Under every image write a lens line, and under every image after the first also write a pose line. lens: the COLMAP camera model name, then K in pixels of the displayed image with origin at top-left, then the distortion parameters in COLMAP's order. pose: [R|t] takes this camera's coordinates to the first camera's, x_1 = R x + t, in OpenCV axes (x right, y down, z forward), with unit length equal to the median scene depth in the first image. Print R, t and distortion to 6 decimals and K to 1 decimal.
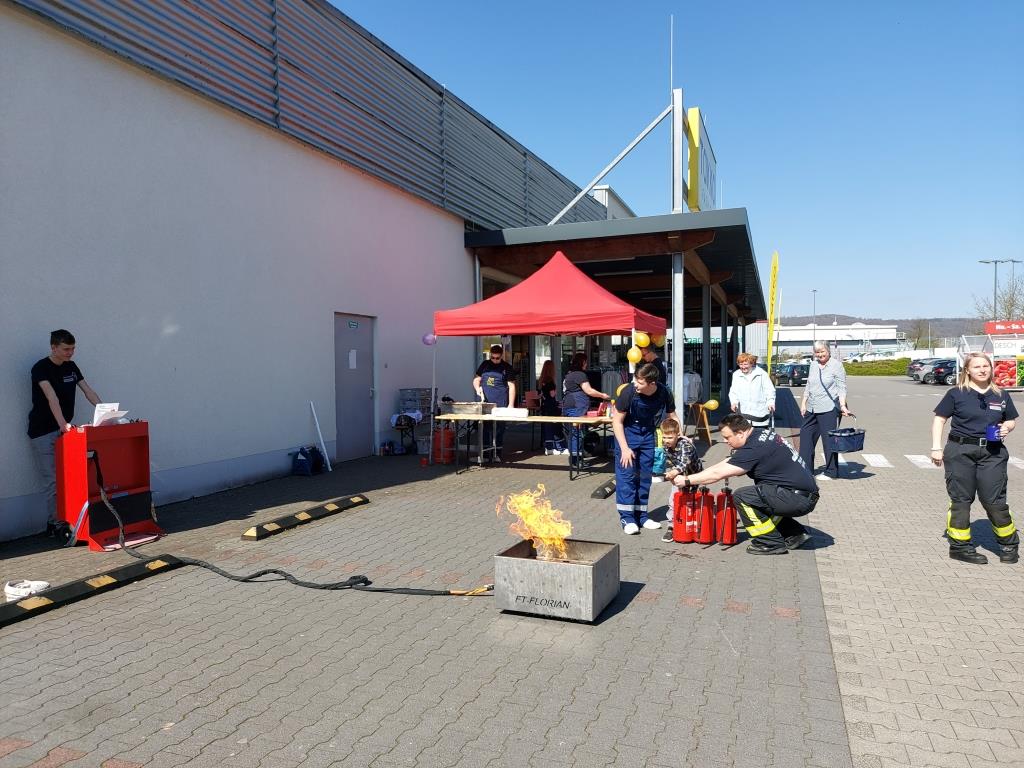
lens RADIAL K [[756.6, 0, 512.0], [0, 756.6, 384.0], [0, 0, 1]] dist [0.090664, -0.089555]
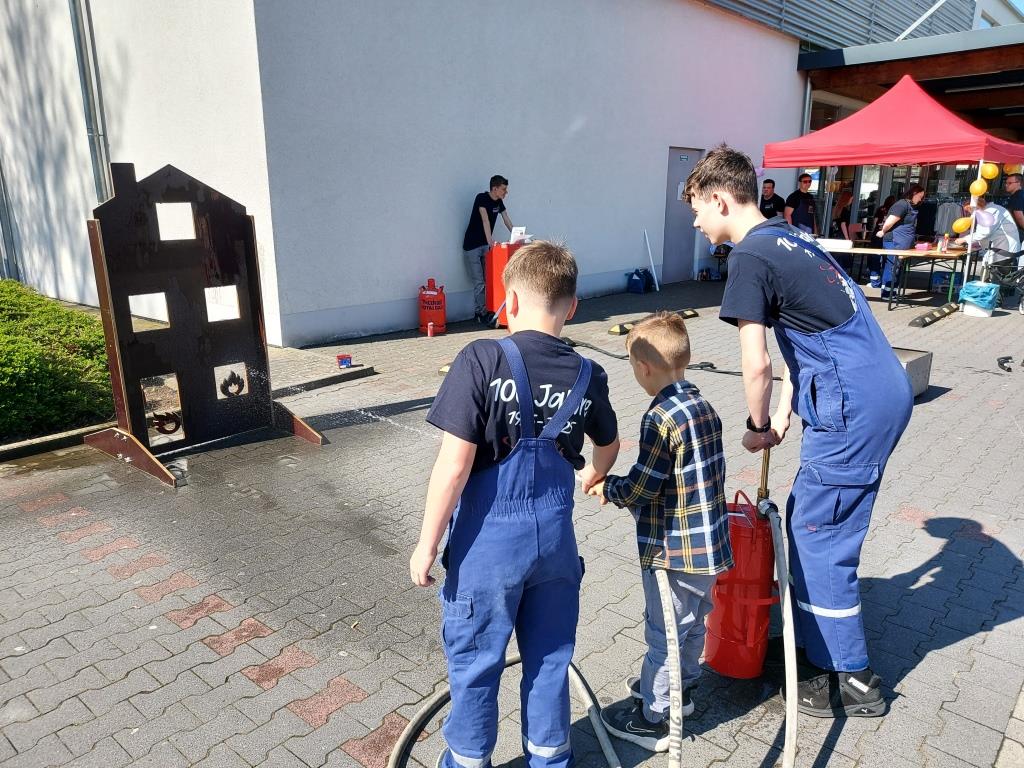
lens RADIAL K [[756.6, 0, 512.0], [0, 756.6, 384.0], [0, 0, 1]] dist [0.090664, -0.089555]
pose [[0.930201, 0.099411, -0.353333, -0.019900], [-0.019507, 0.974654, 0.222865, -0.001951], [0.366533, -0.200417, 0.908563, -0.170286]]
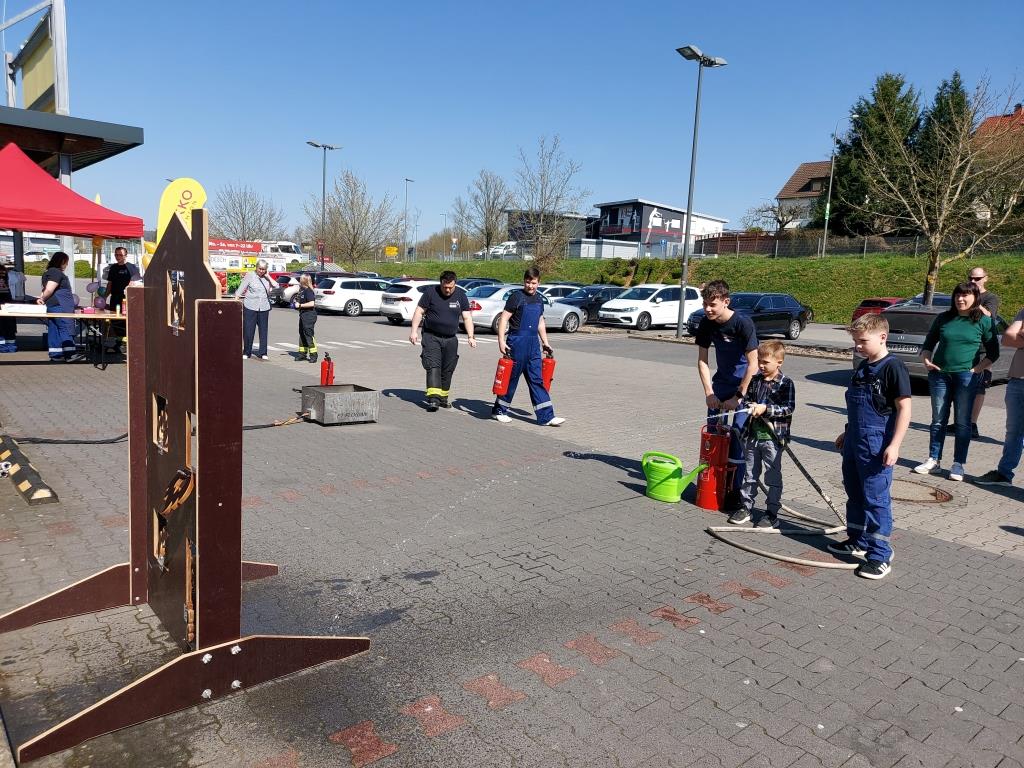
lens RADIAL K [[756.6, 0, 512.0], [0, 756.6, 384.0], [0, 0, 1]] dist [0.090664, -0.089555]
pose [[0.521222, -0.085093, 0.849168, -0.510920], [-0.020927, 0.993443, 0.112395, 0.006622], [-0.853164, -0.076353, 0.516024, -0.080479]]
